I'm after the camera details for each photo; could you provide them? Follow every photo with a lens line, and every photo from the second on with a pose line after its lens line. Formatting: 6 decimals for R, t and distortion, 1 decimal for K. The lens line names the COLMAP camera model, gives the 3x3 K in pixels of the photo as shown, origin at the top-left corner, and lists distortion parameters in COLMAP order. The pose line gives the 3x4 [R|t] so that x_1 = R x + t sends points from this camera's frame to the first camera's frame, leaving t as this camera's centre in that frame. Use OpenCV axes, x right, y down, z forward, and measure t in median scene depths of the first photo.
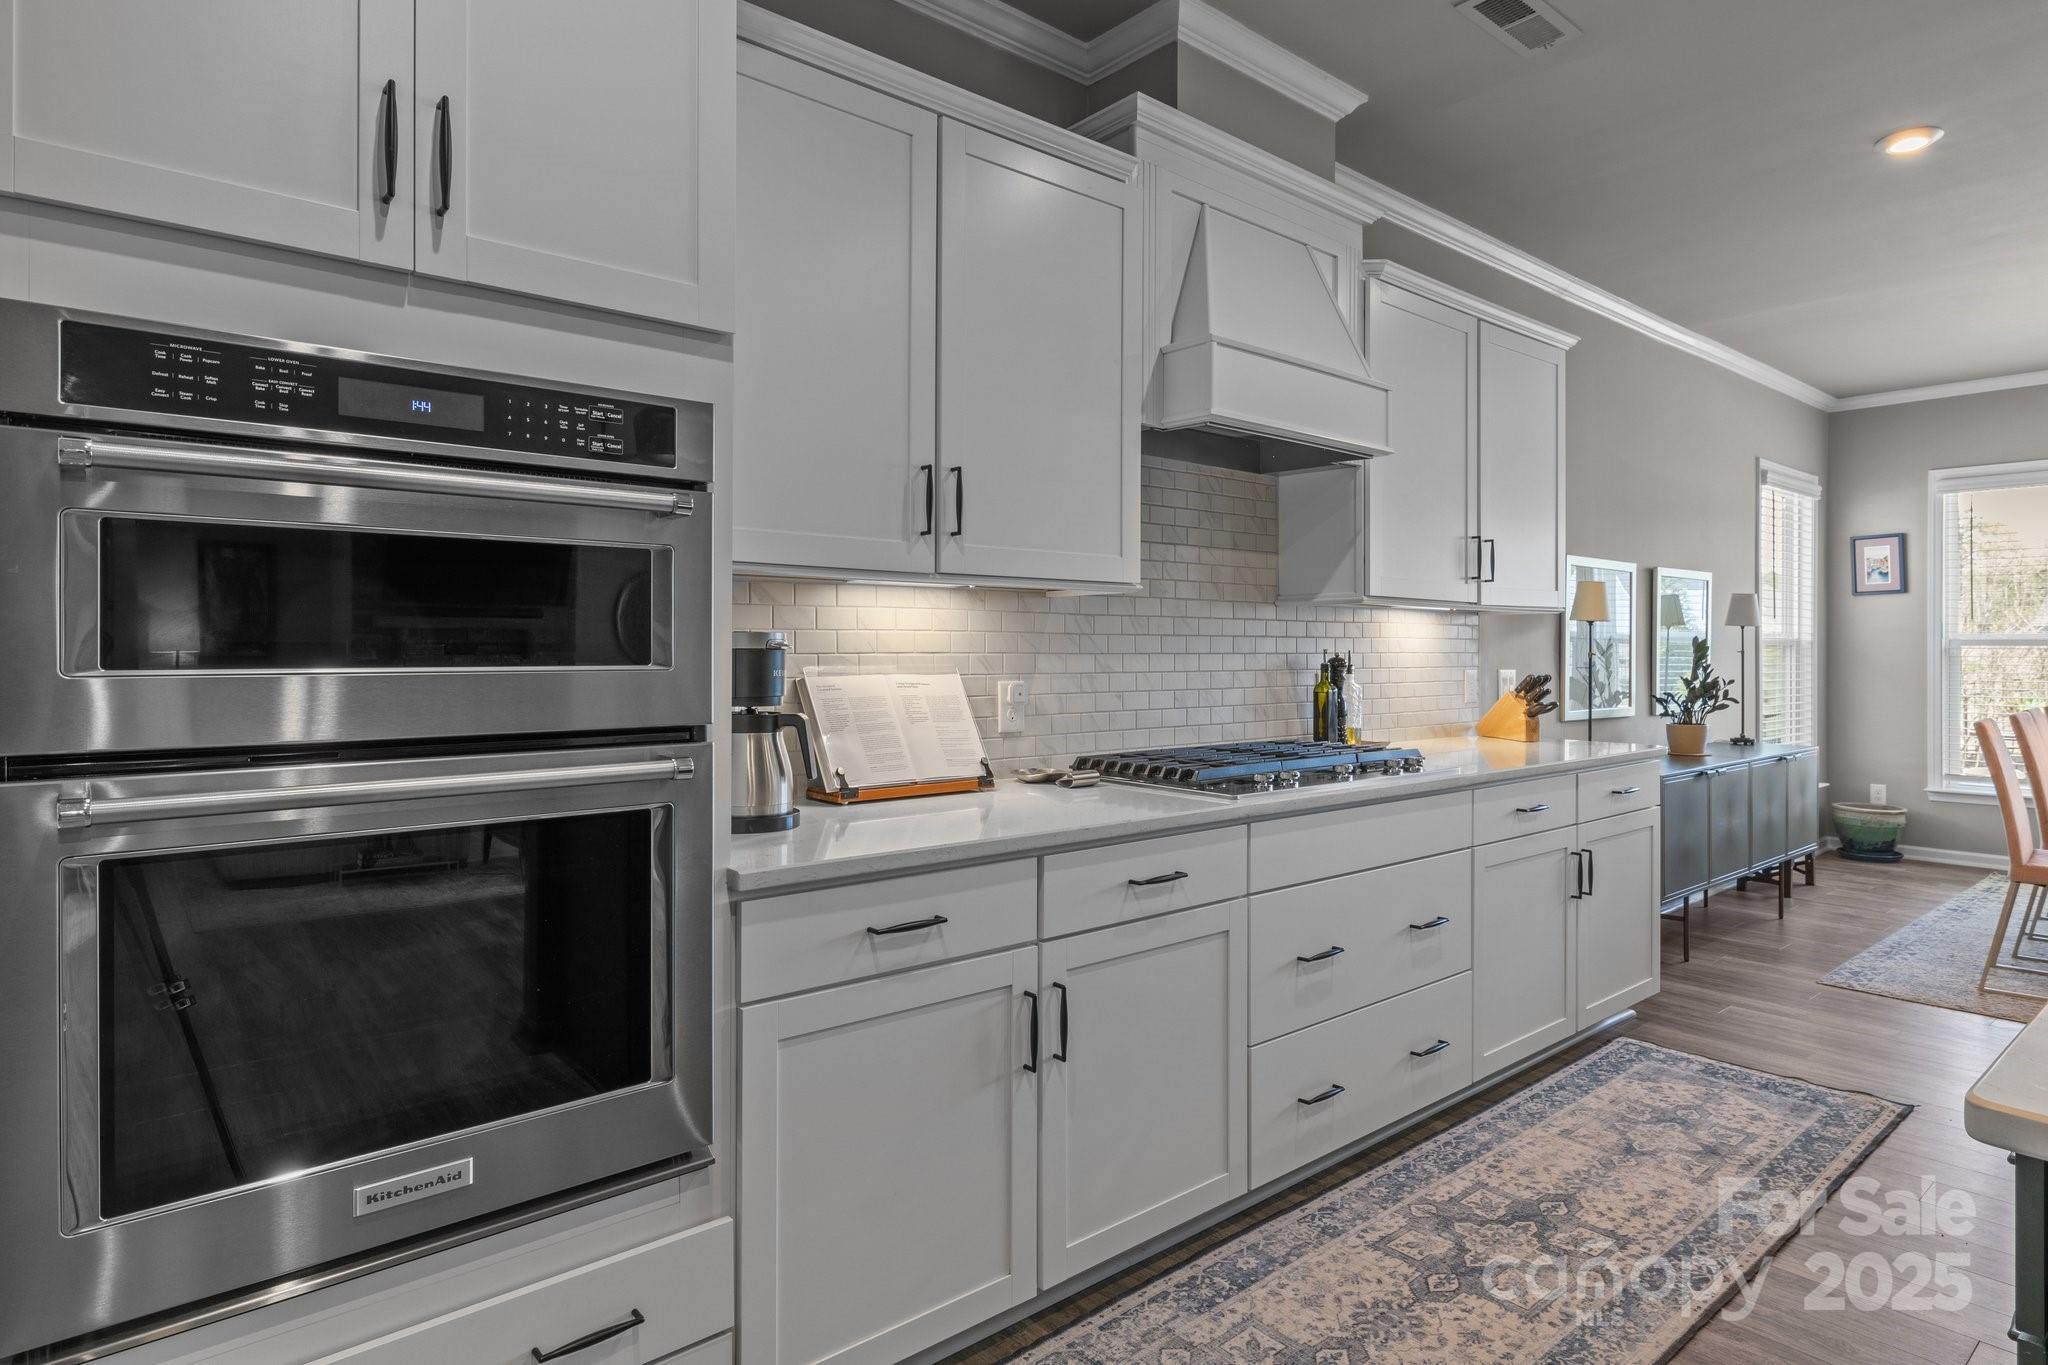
lens RADIAL K [[1111.7, 0, 1027.0], [0, 1111.7, 650.1], [0, 0, 1]] dist [-0.004440, -0.000409]
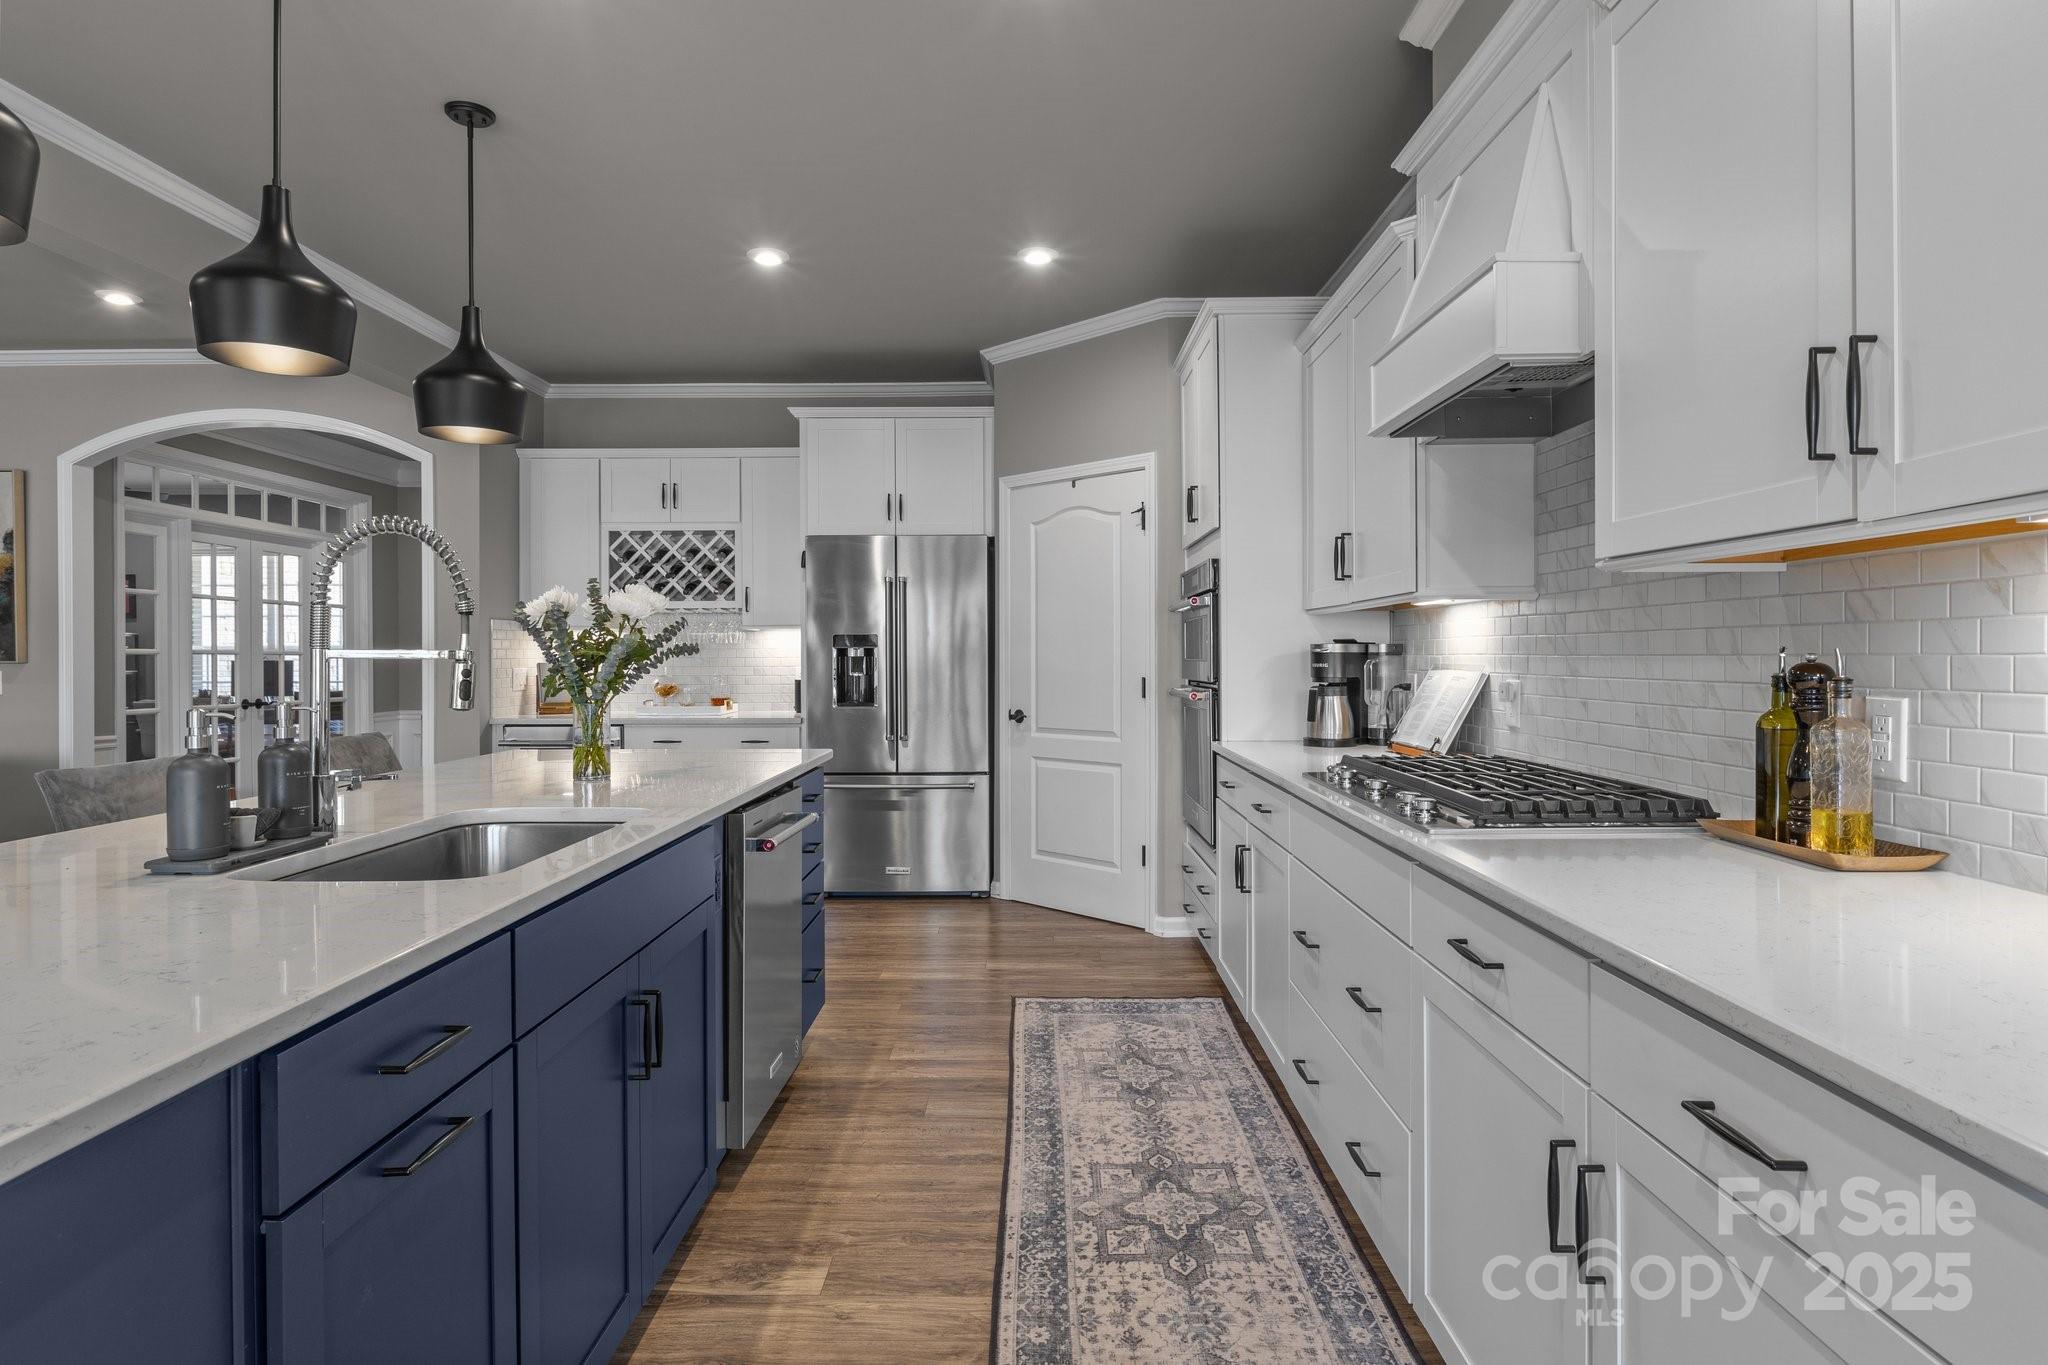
lens RADIAL K [[1111.7, 0, 1028.2], [0, 1111.7, 645.0], [0, 0, 1]] dist [-0.004440, -0.000409]
pose [[-0.644817, -0.007668, -0.764299, 1.178305], [0.001938, 0.999930, -0.011667, 0.005394], [0.764335, -0.009004, -0.644757, 1.401311]]
